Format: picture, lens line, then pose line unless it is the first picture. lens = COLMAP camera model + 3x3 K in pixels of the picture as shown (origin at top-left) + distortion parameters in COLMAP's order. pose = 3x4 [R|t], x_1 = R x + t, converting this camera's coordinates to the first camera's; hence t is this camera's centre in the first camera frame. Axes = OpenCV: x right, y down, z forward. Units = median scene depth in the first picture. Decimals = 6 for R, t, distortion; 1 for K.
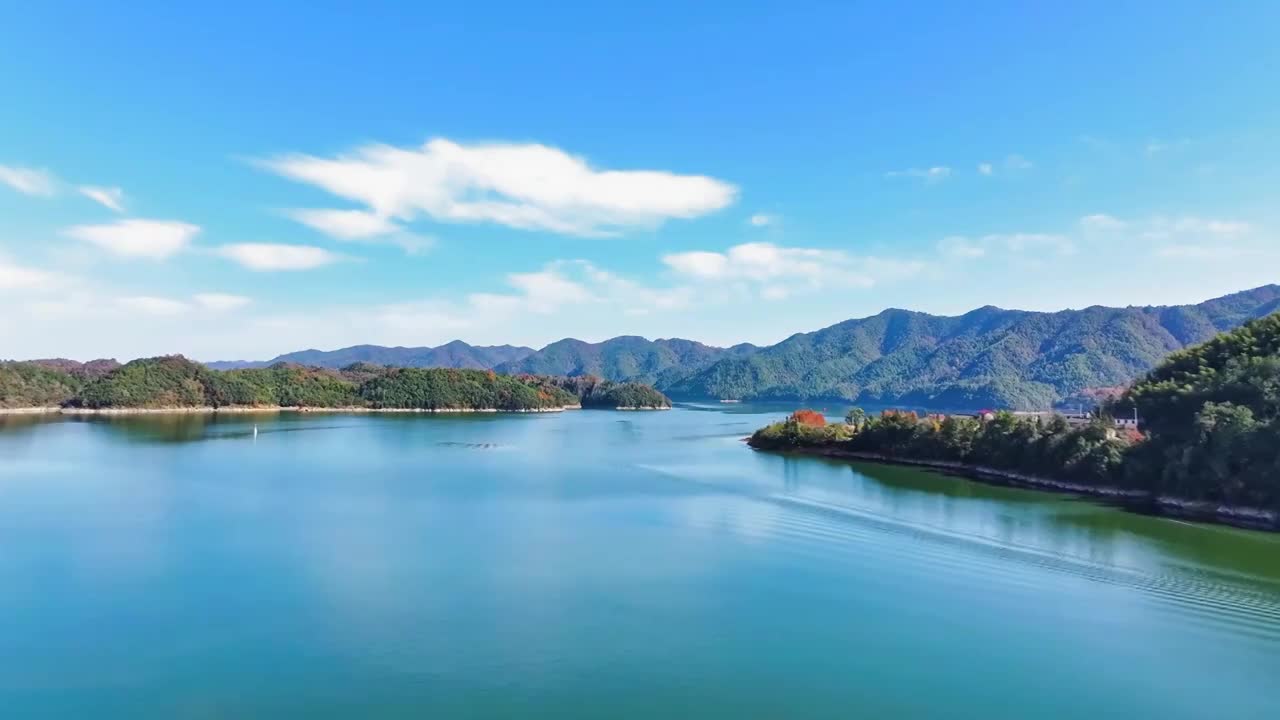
lens RADIAL K [[1092.3, 0, 640.0], [0, 1092.3, 360.0], [0, 0, 1]] dist [-0.012030, 0.043030]
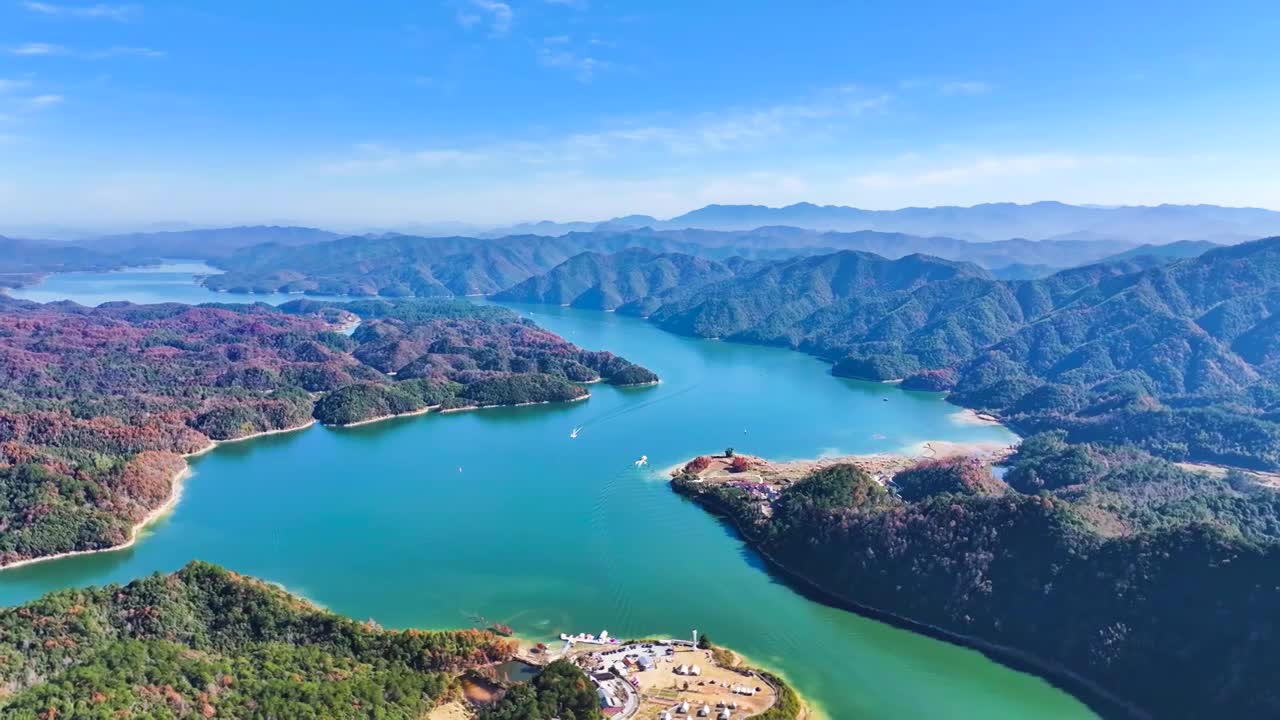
lens RADIAL K [[1092.3, 0, 640.0], [0, 1092.3, 360.0], [0, 0, 1]] dist [-0.012030, 0.043030]
pose [[0.999854, -0.003743, -0.016646, 0.021473], [0.006141, 0.989200, 0.146442, -0.159360], [0.015918, -0.146523, 0.989079, -0.393920]]
